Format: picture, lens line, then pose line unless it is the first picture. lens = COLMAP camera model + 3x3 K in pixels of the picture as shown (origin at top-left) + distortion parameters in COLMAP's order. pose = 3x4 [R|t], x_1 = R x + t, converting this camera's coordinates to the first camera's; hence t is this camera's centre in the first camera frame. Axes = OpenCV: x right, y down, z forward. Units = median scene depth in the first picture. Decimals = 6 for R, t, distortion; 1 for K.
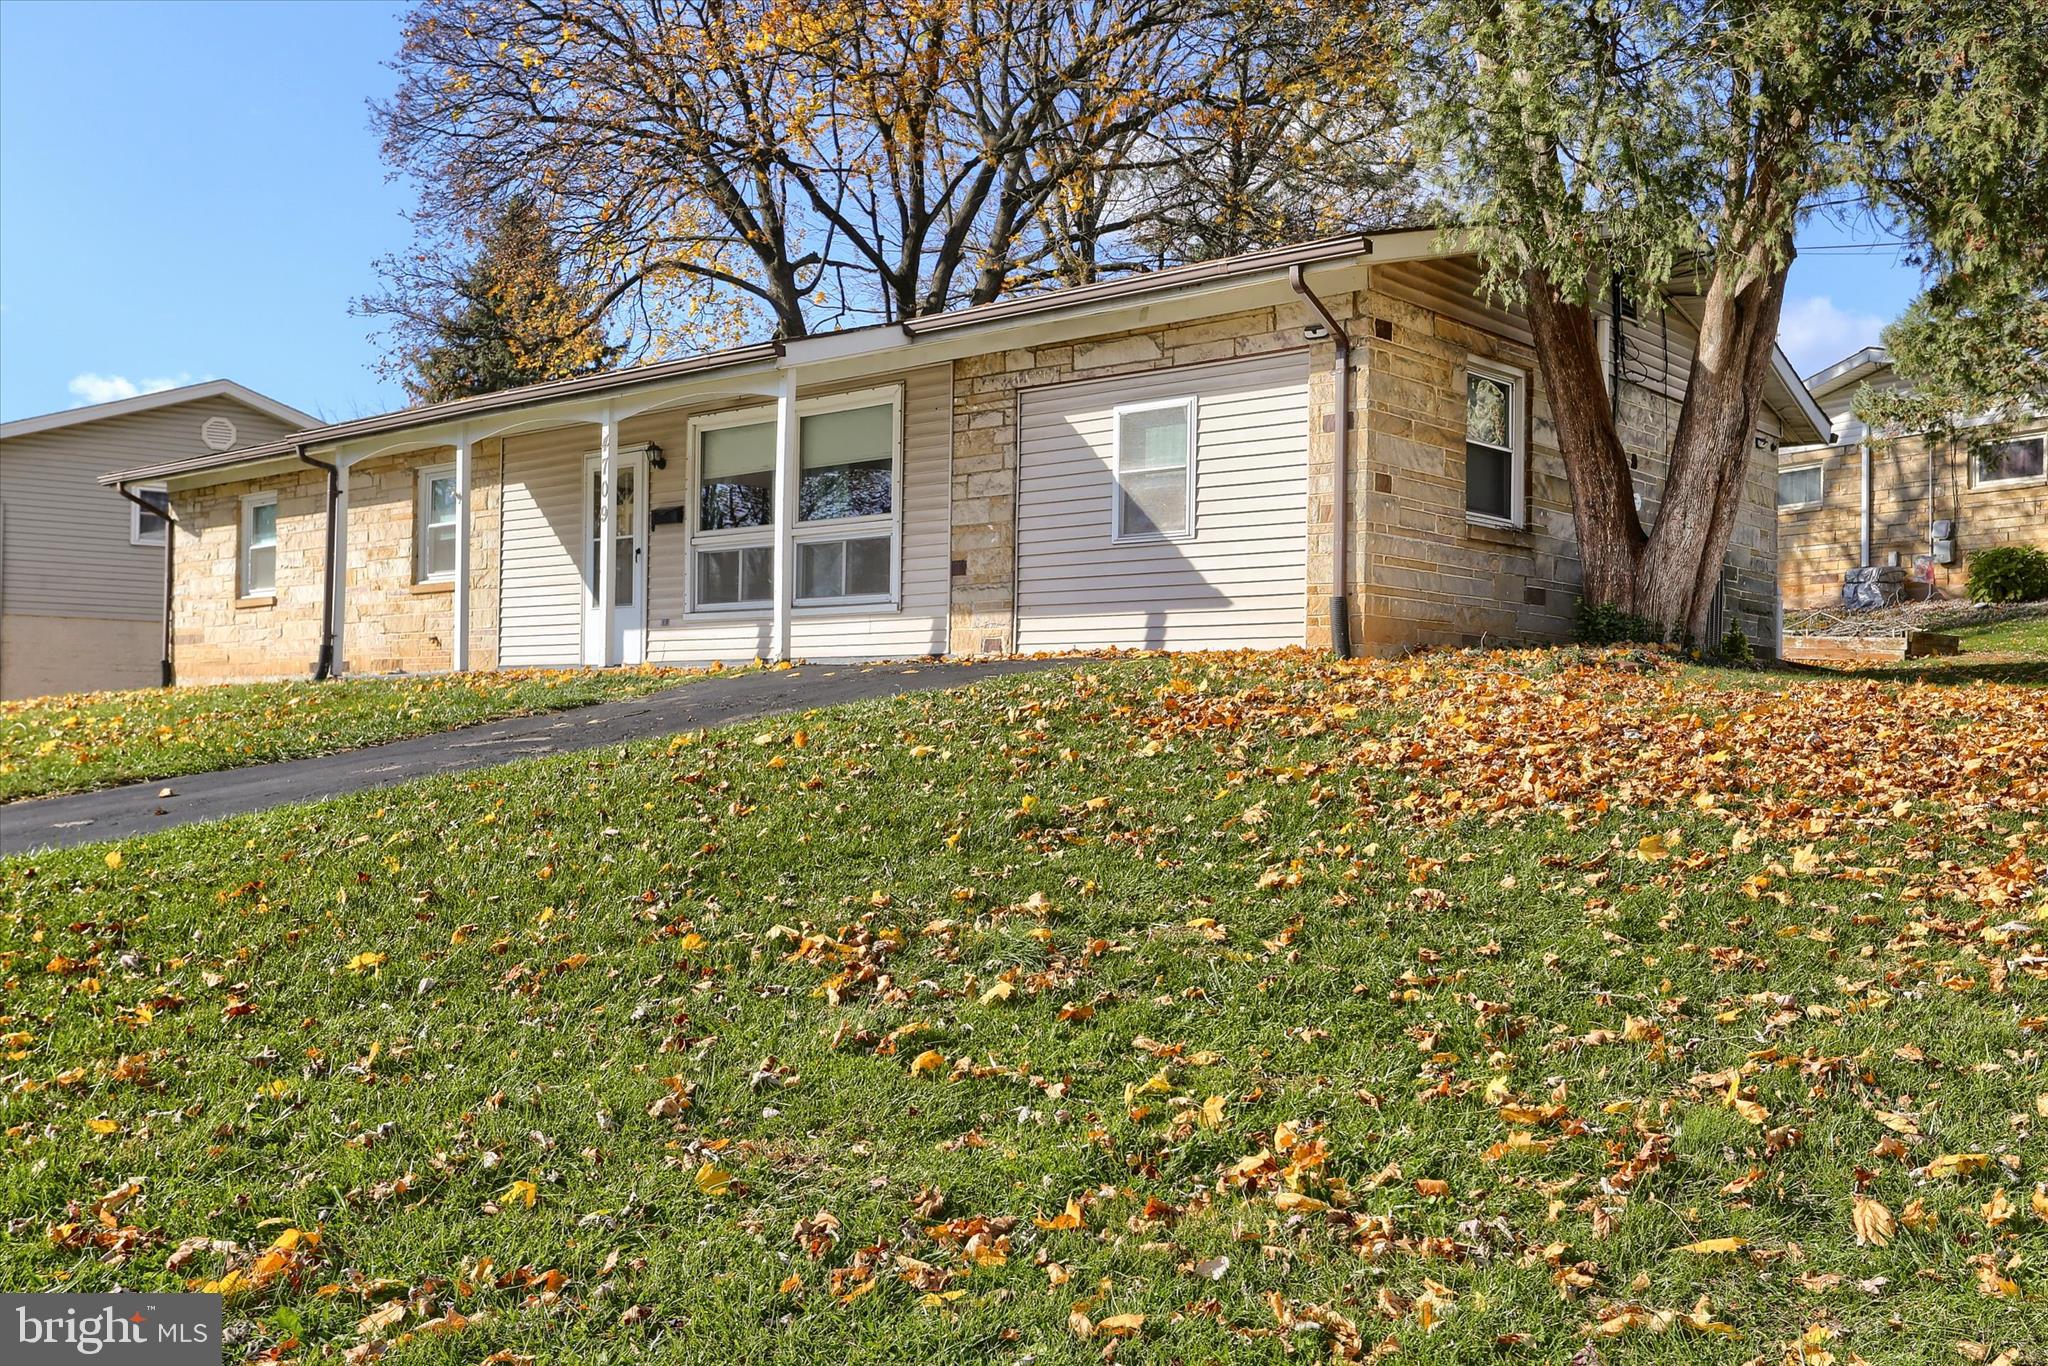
lens RADIAL K [[1794.4, 0, 1025.2], [0, 1794.4, 693.6], [0, 0, 1]] dist [0.014679, 0.015043]
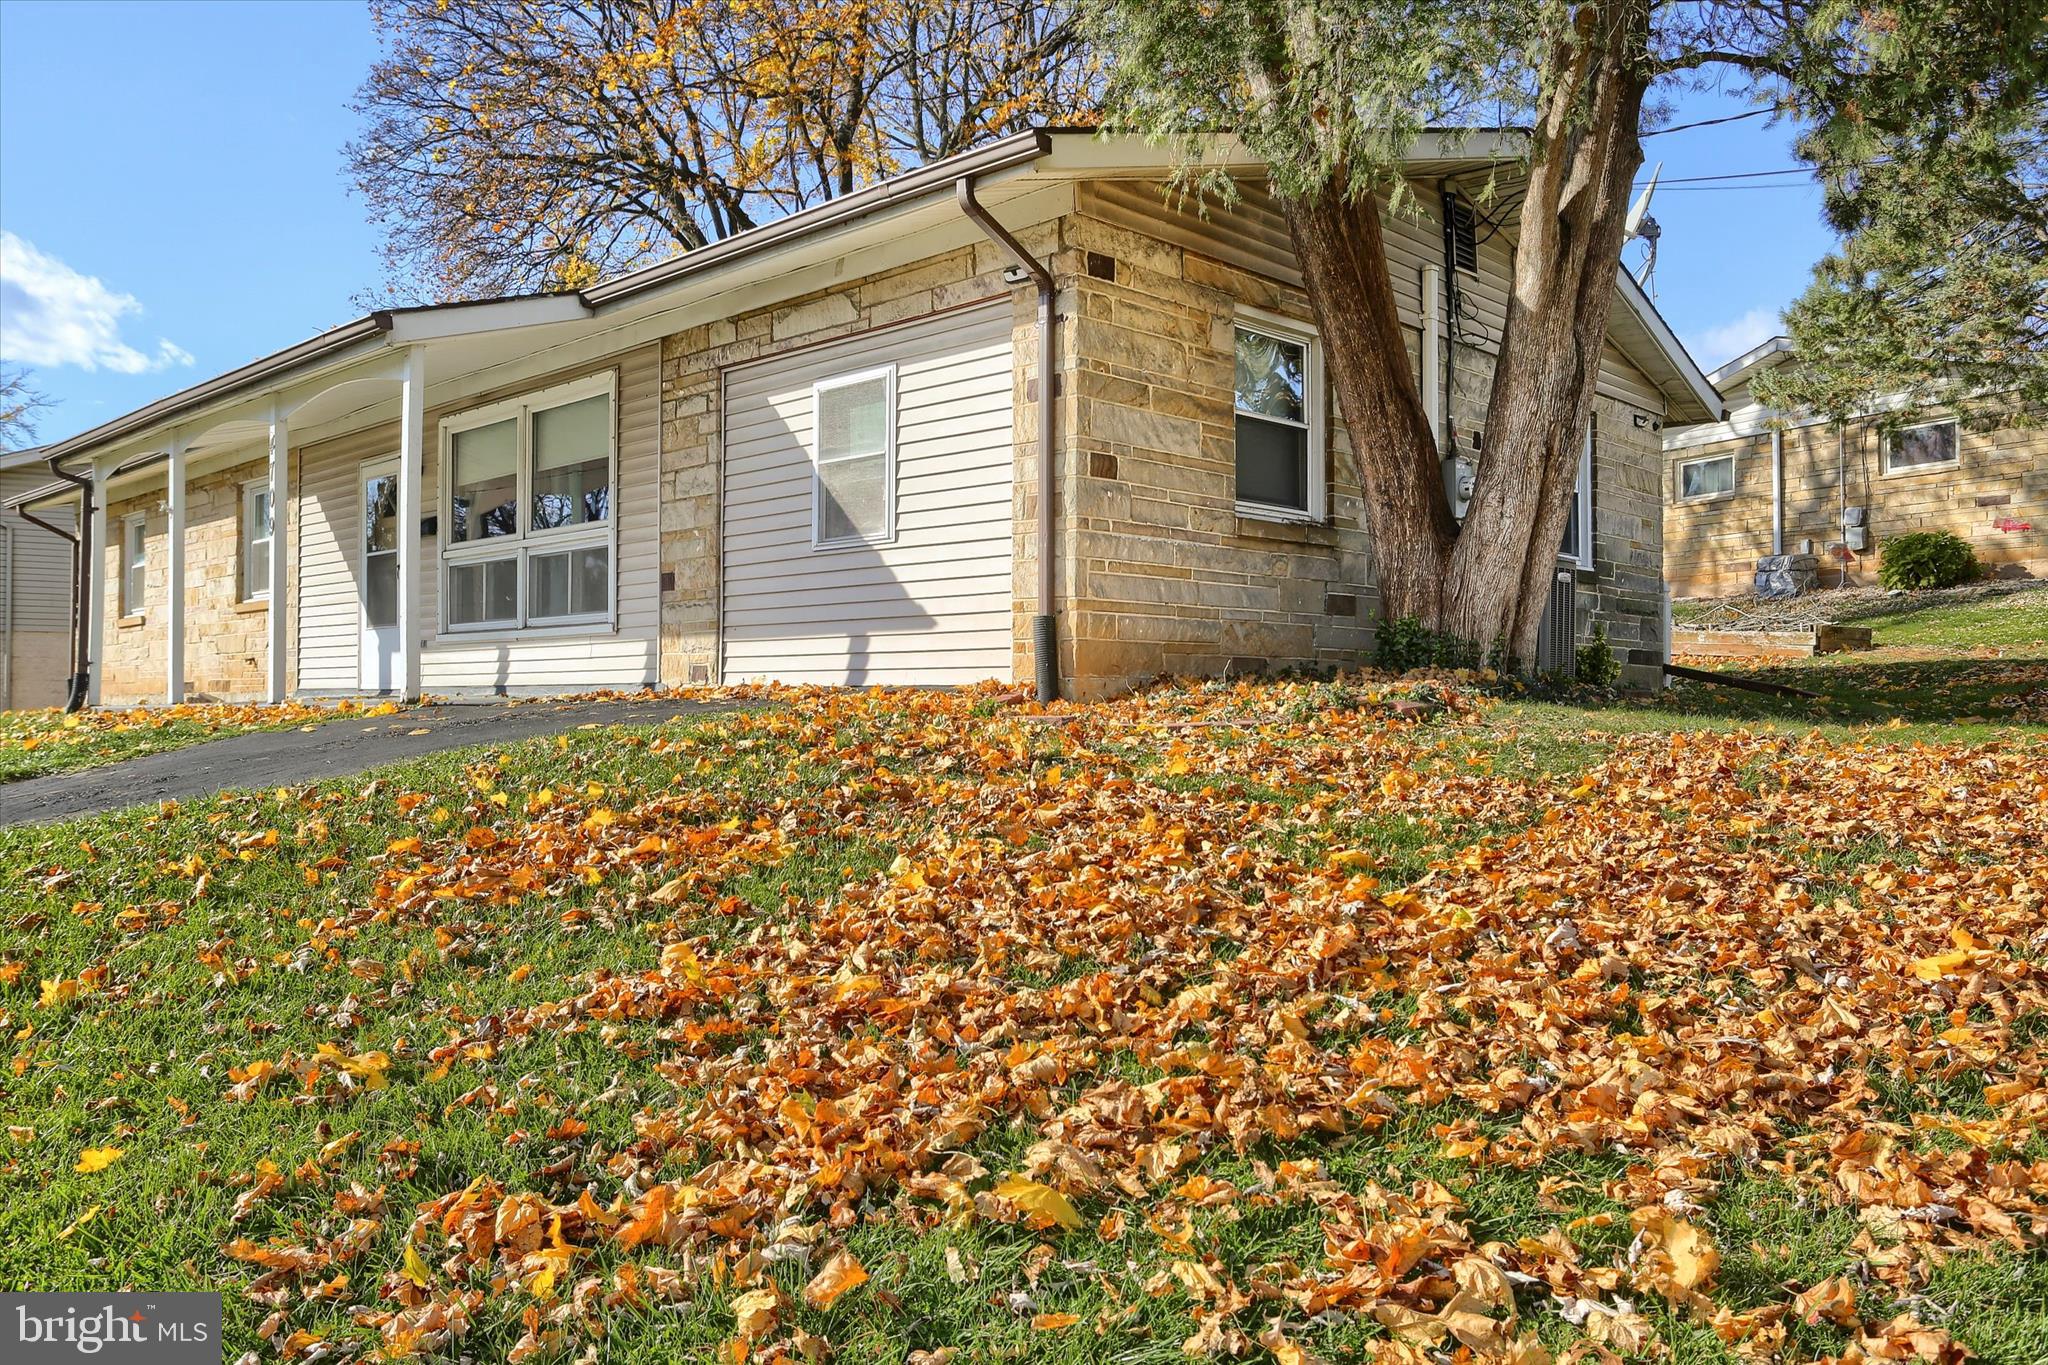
lens RADIAL K [[1491.3, 0, 1020.8], [0, 1491.3, 665.8], [0, 0, 1]] dist [-0.013487, 0.010778]
pose [[0.998892, -0.015745, -0.044342, 0.168430], [0.015668, 0.999875, -0.002088, -0.027636], [0.044370, 0.001391, 0.999014, 0.320085]]
